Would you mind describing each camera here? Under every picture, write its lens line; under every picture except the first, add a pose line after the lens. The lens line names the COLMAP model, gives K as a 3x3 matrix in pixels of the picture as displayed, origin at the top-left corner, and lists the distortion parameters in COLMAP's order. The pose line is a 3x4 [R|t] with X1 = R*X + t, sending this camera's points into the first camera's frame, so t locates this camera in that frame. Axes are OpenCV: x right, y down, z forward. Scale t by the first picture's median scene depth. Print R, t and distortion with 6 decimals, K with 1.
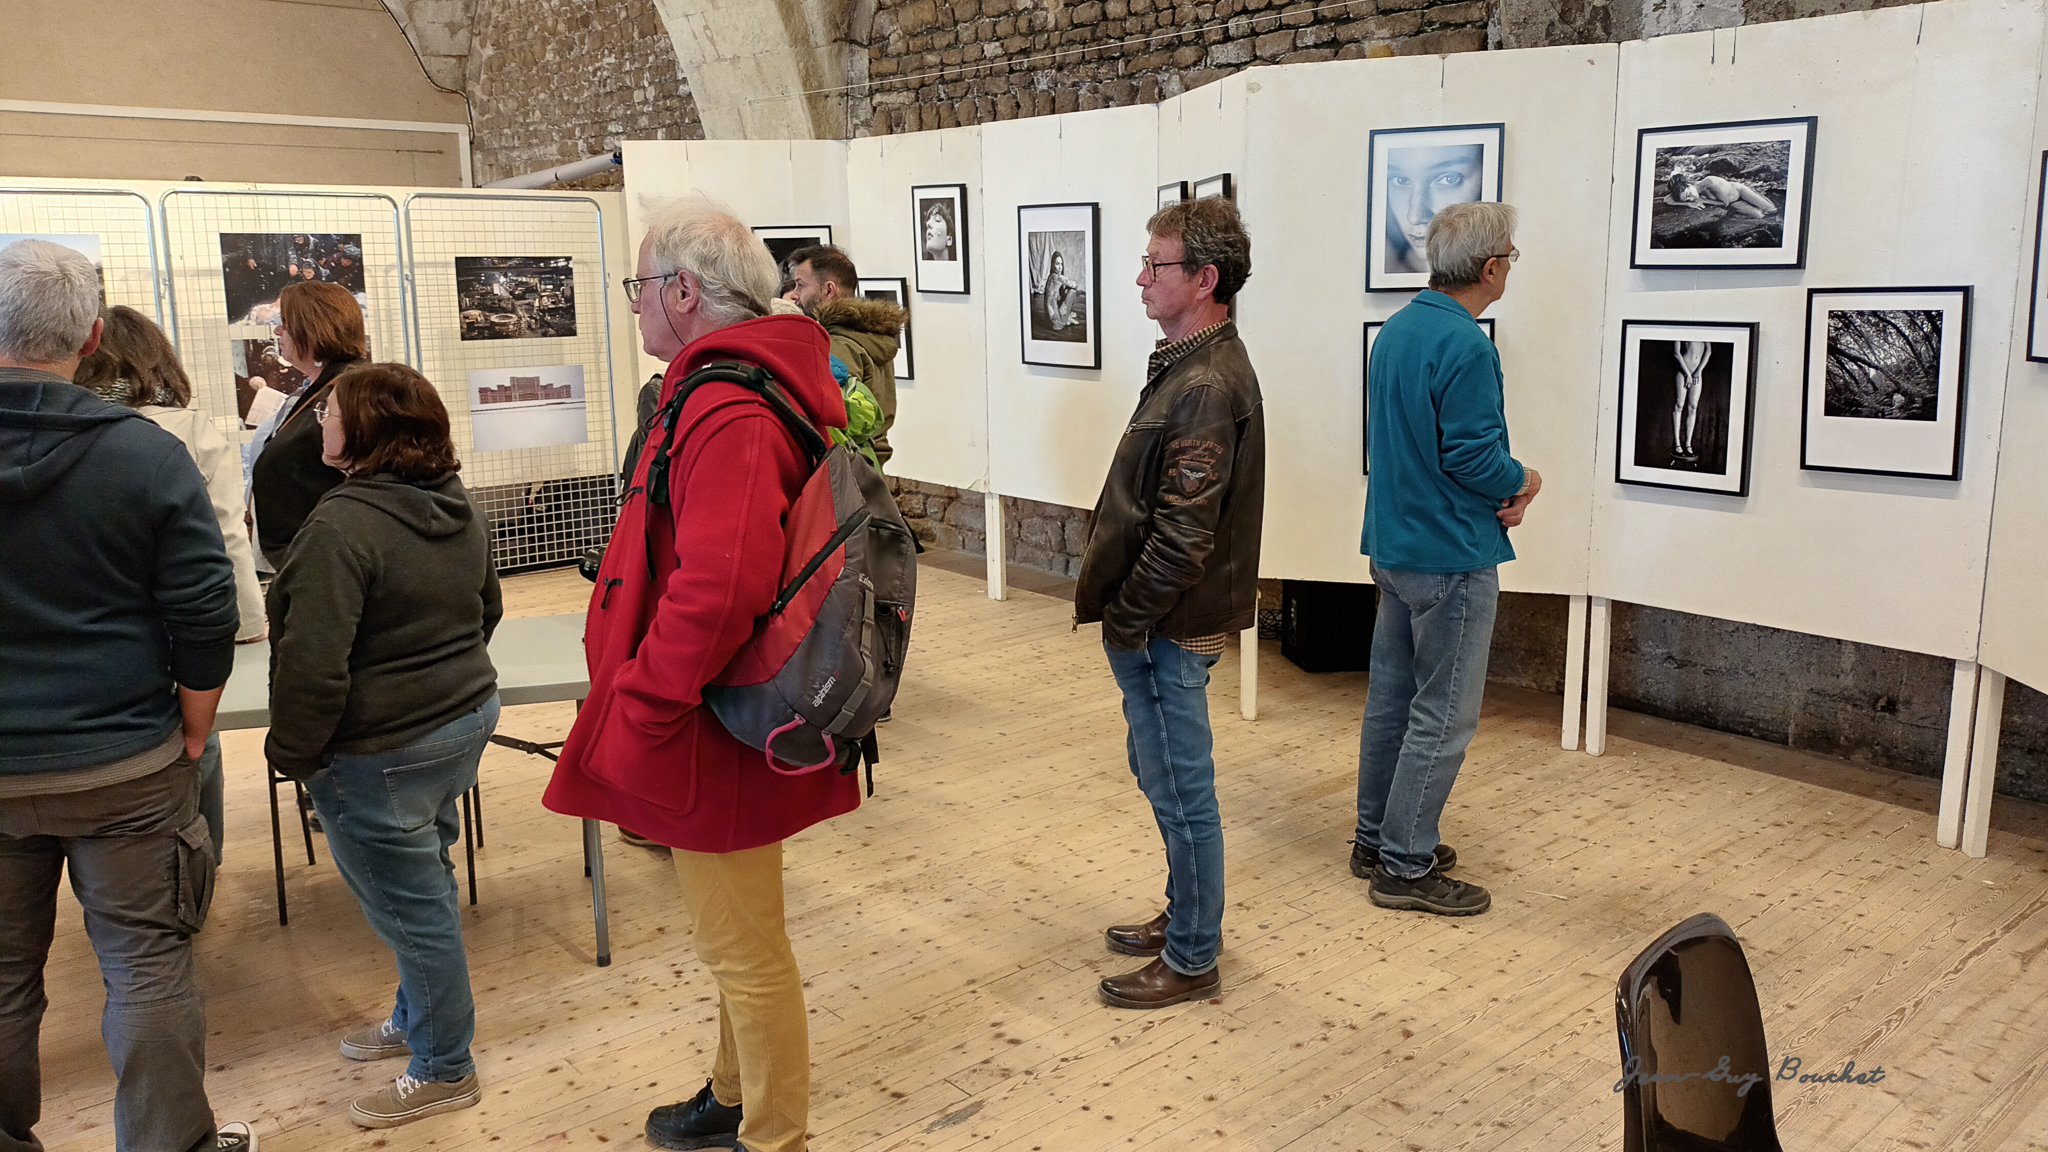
lens RADIAL K [[1541.9, 0, 1024.0], [0, 1541.9, 576.0], [0, 0, 1]] dist [0.059455, -0.086308]
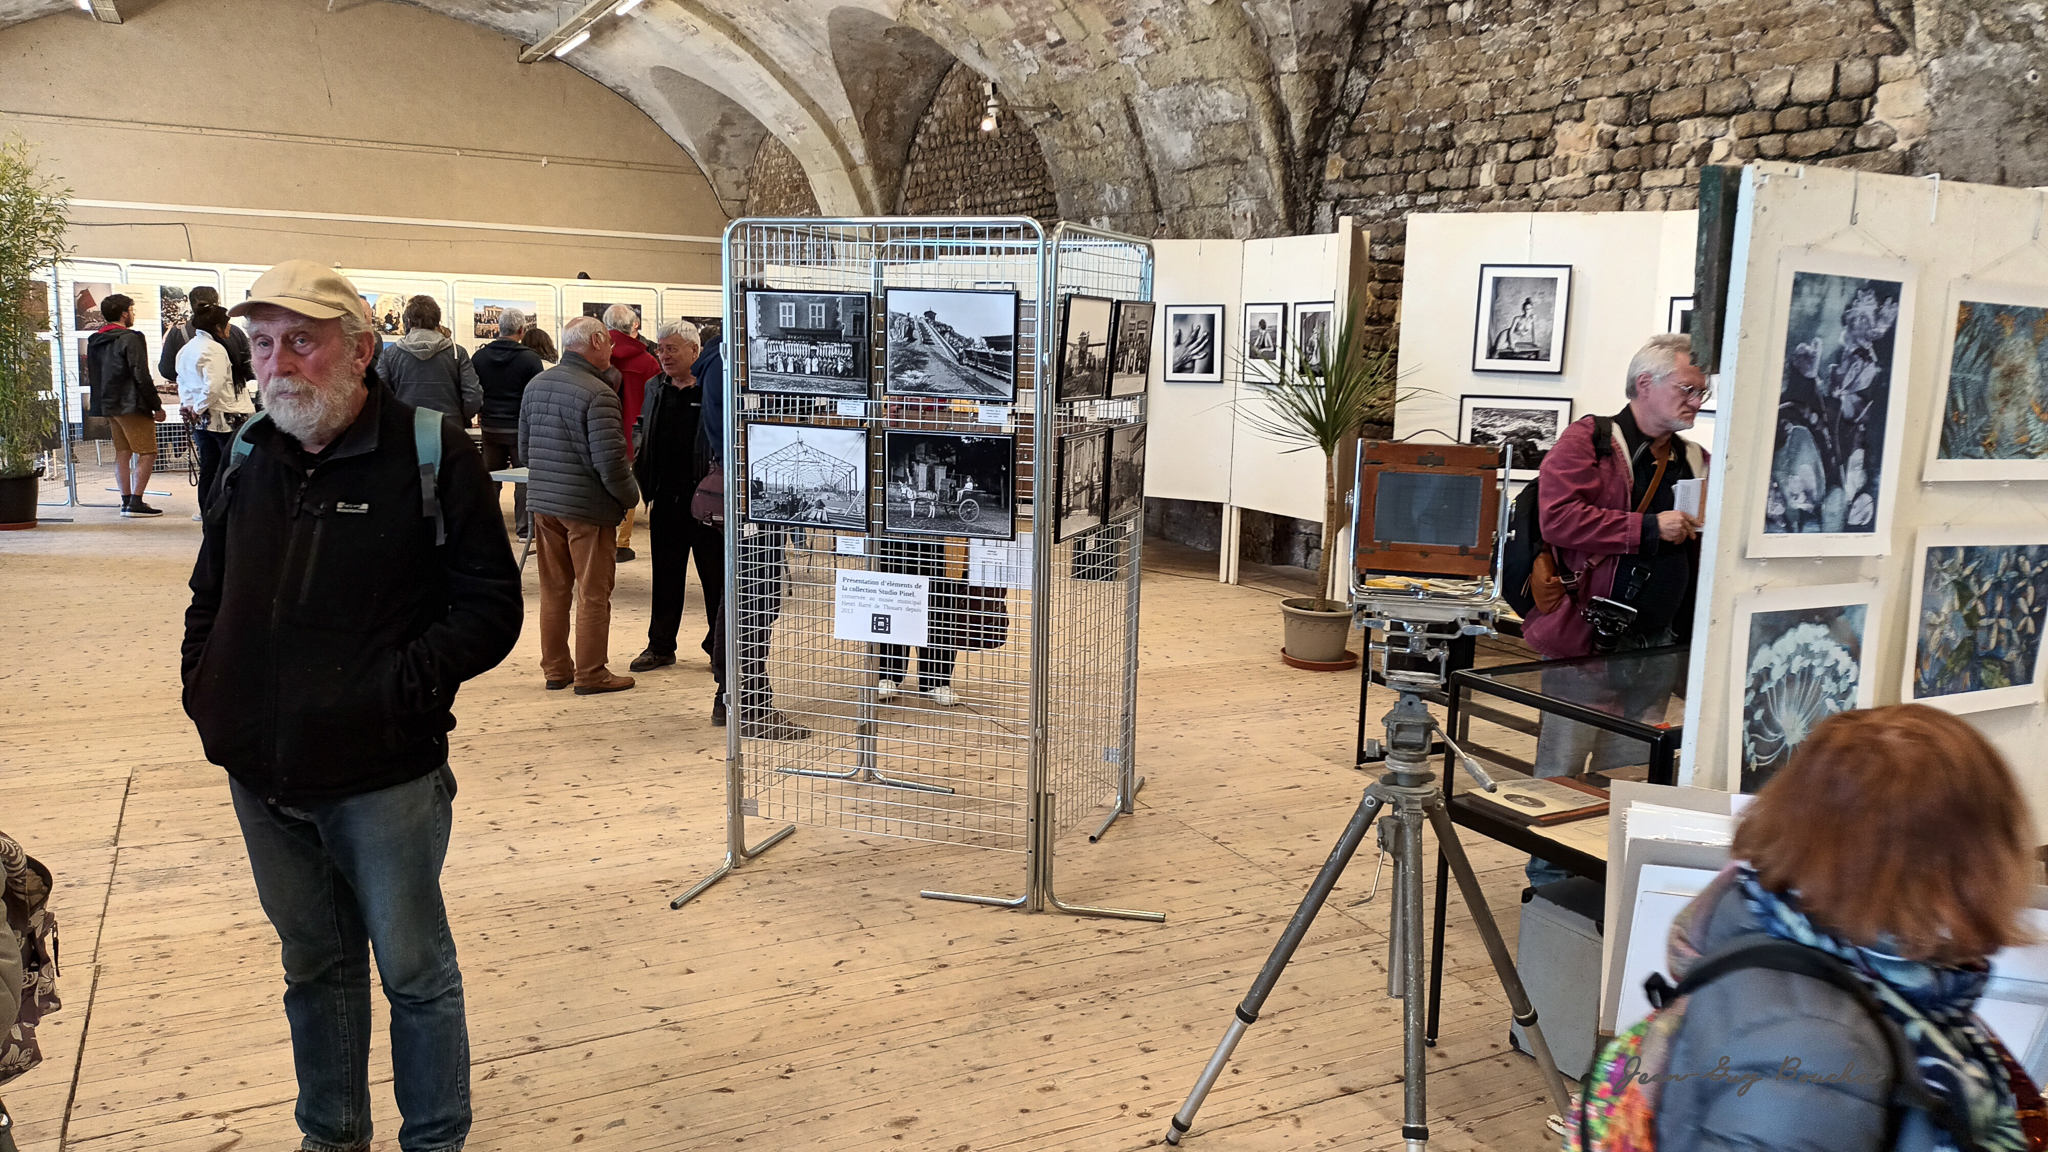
lens RADIAL K [[1503.6, 0, 1035.2], [0, 1503.6, 564.3], [0, 0, 1]] dist [0.072413, -0.102745]
pose [[0.975624, 0.070792, -0.207717, 0.619962], [-0.080778, 0.995930, -0.039984, 0.200608], [0.204041, 0.055788, 0.977371, -1.023057]]
